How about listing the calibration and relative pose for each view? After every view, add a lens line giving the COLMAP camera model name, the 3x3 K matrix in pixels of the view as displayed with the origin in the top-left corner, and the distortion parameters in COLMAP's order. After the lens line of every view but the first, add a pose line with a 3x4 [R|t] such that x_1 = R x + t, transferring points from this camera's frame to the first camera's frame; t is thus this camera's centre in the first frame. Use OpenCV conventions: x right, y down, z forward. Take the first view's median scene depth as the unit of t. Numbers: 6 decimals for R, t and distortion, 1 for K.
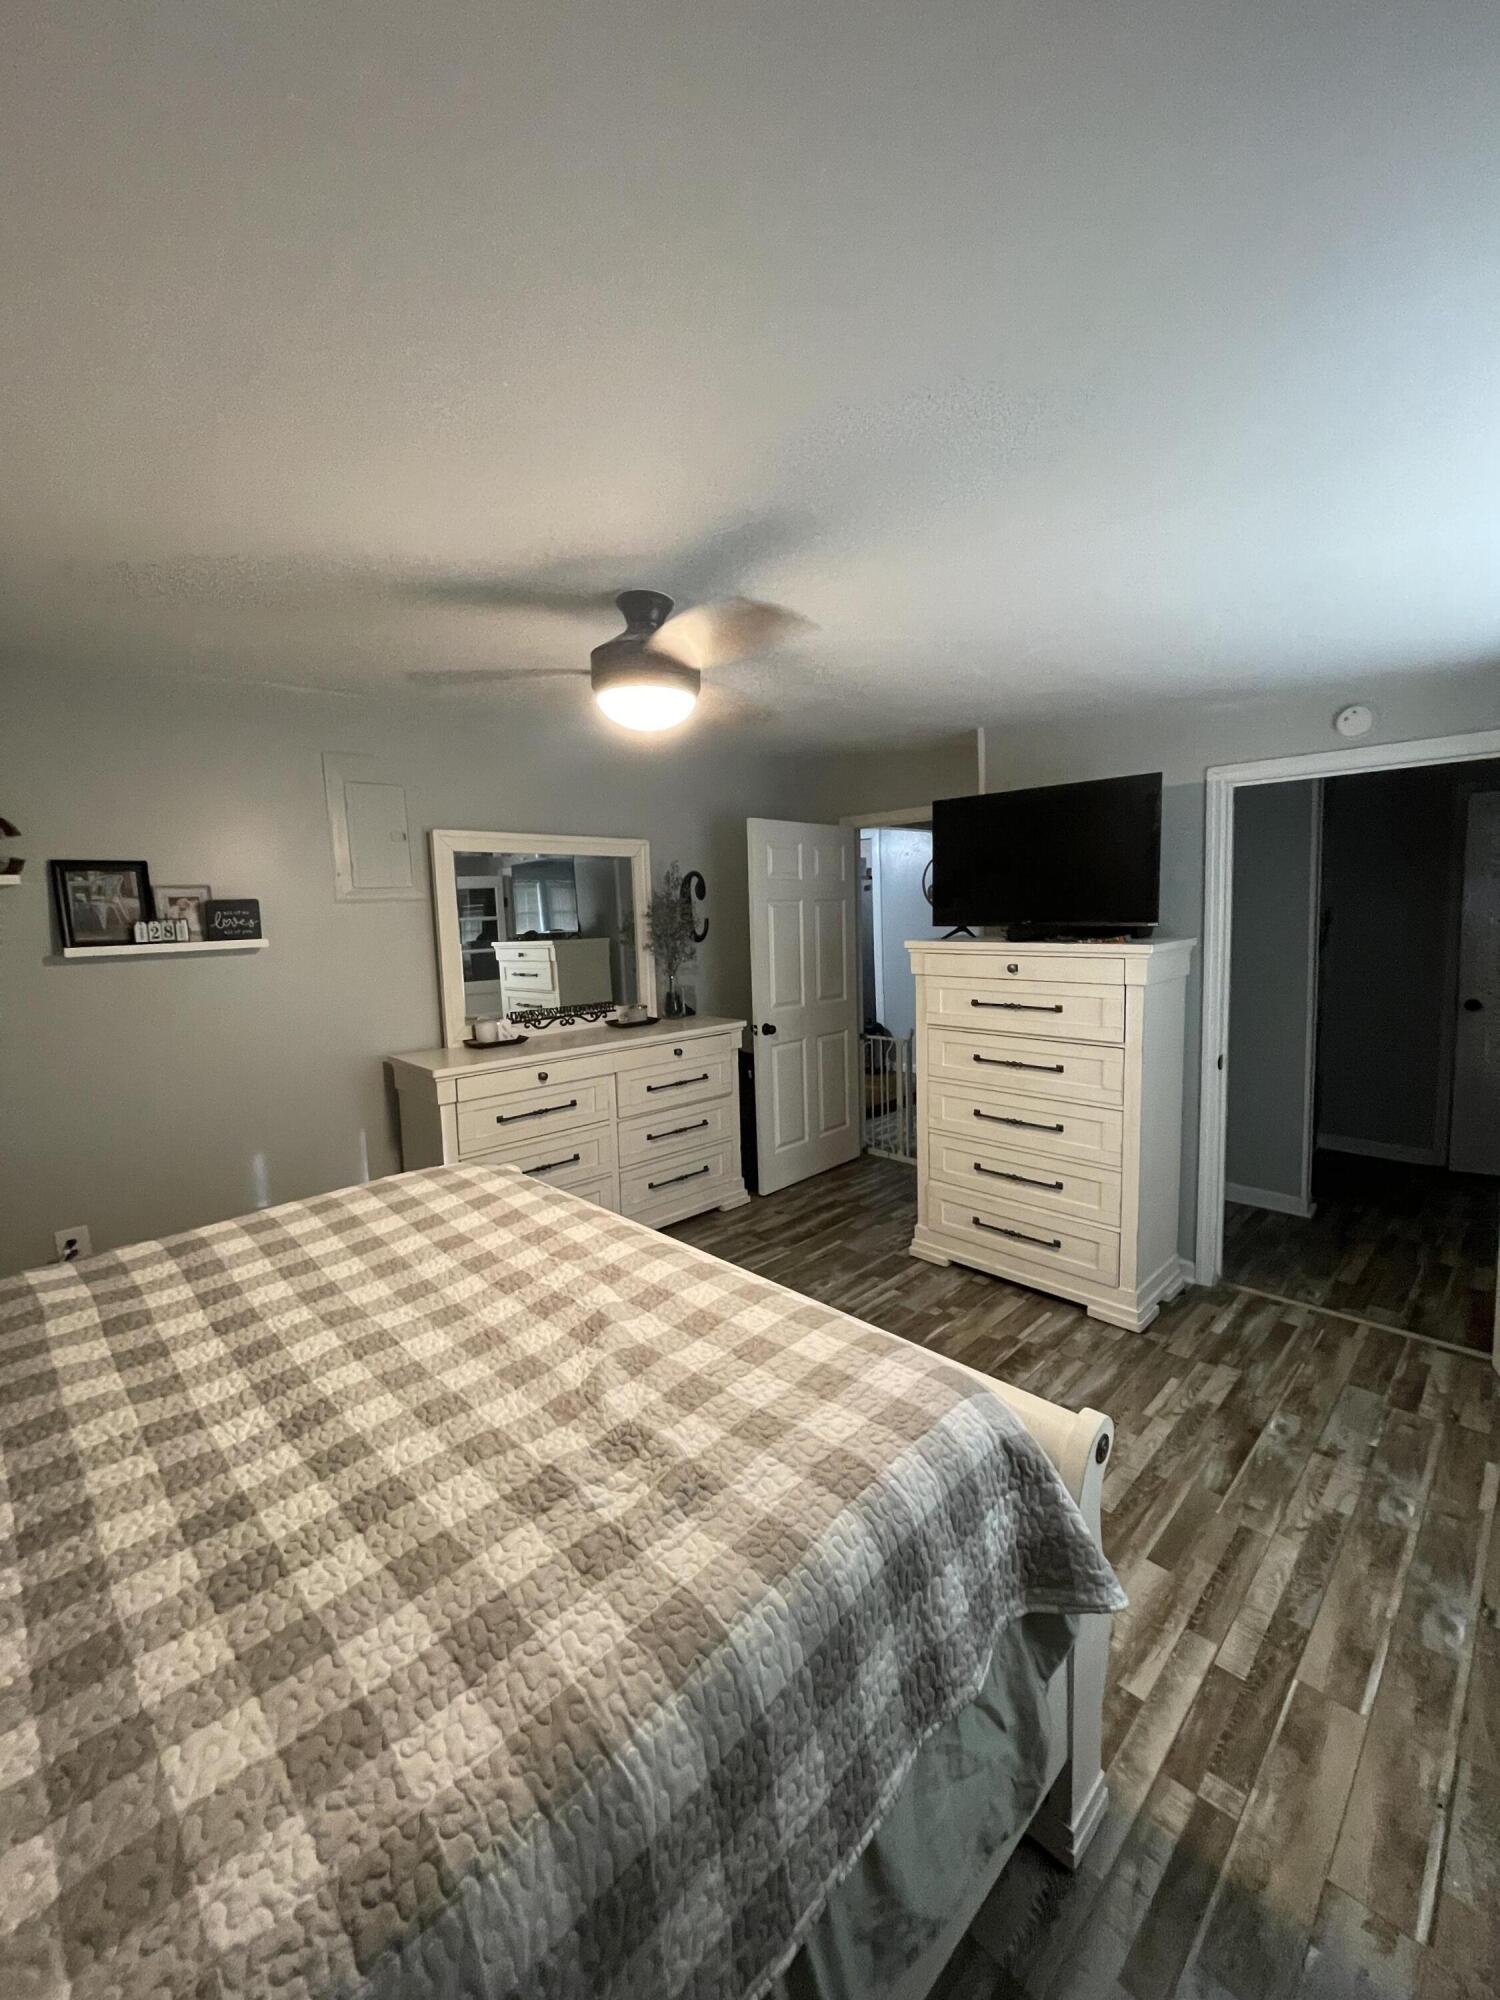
lens RADIAL K [[803.8, 0, 745.6], [0, 803.8, 996.8], [0, 0, 1]] dist [-0.005037, 0.000650]
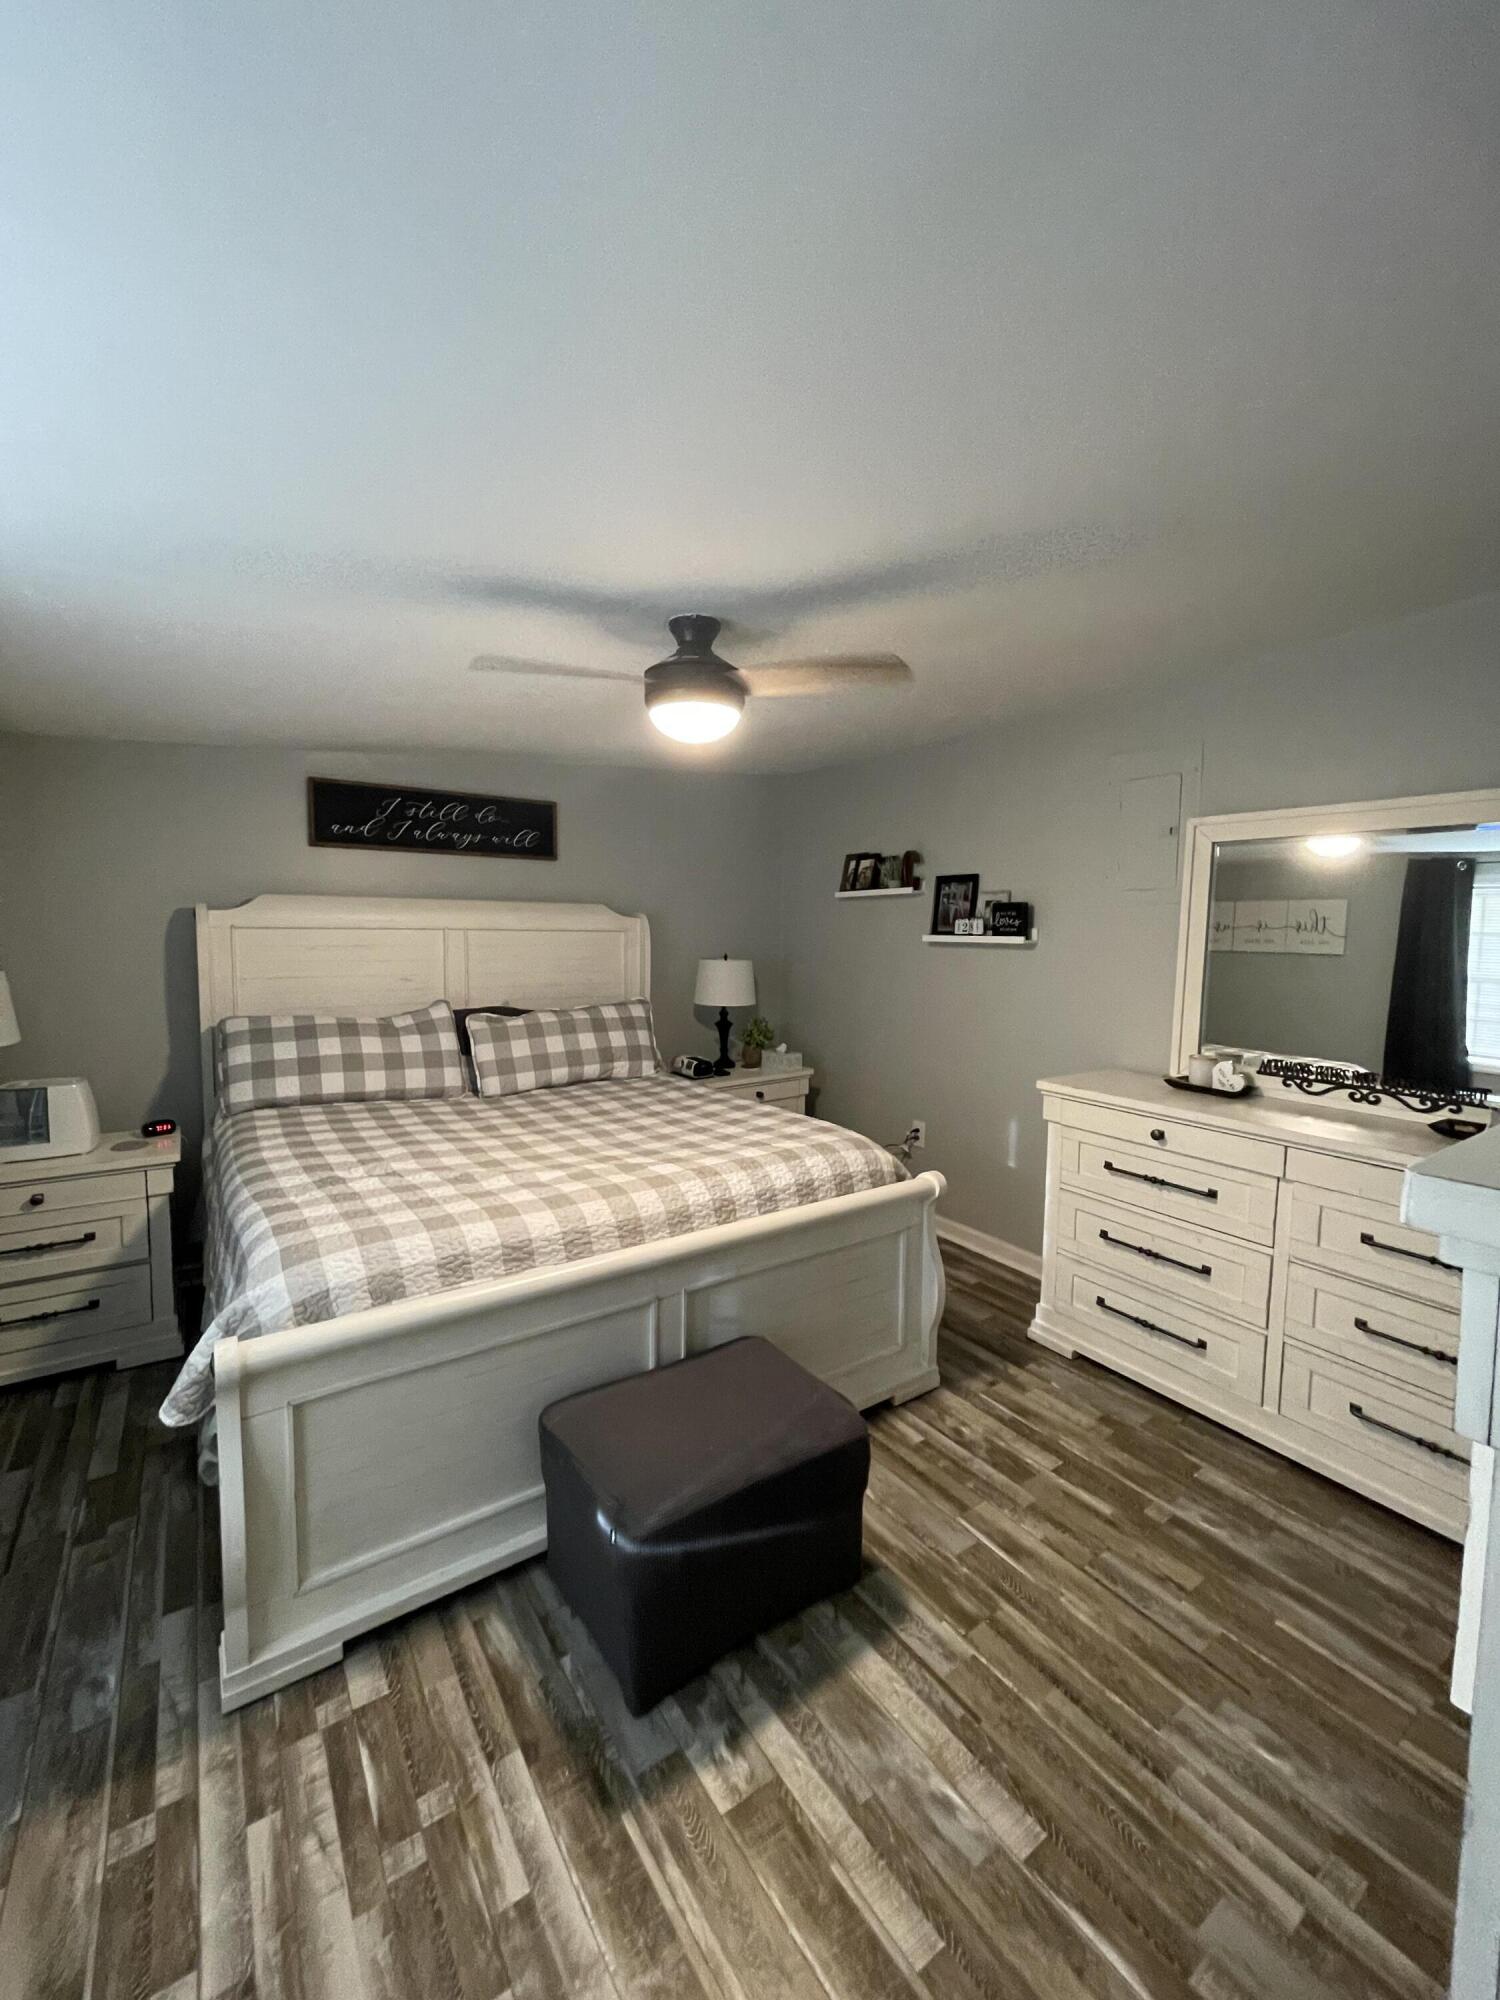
lens RADIAL K [[803.8, 0, 744.4], [0, 803.8, 993.5], [0, 0, 1]] dist [-0.005037, 0.000650]
pose [[-0.162146, 0.109224, -0.980703, 0.659902], [-0.119329, 0.984391, 0.129364, -0.102946], [0.979525, 0.138002, -0.146581, 0.870381]]
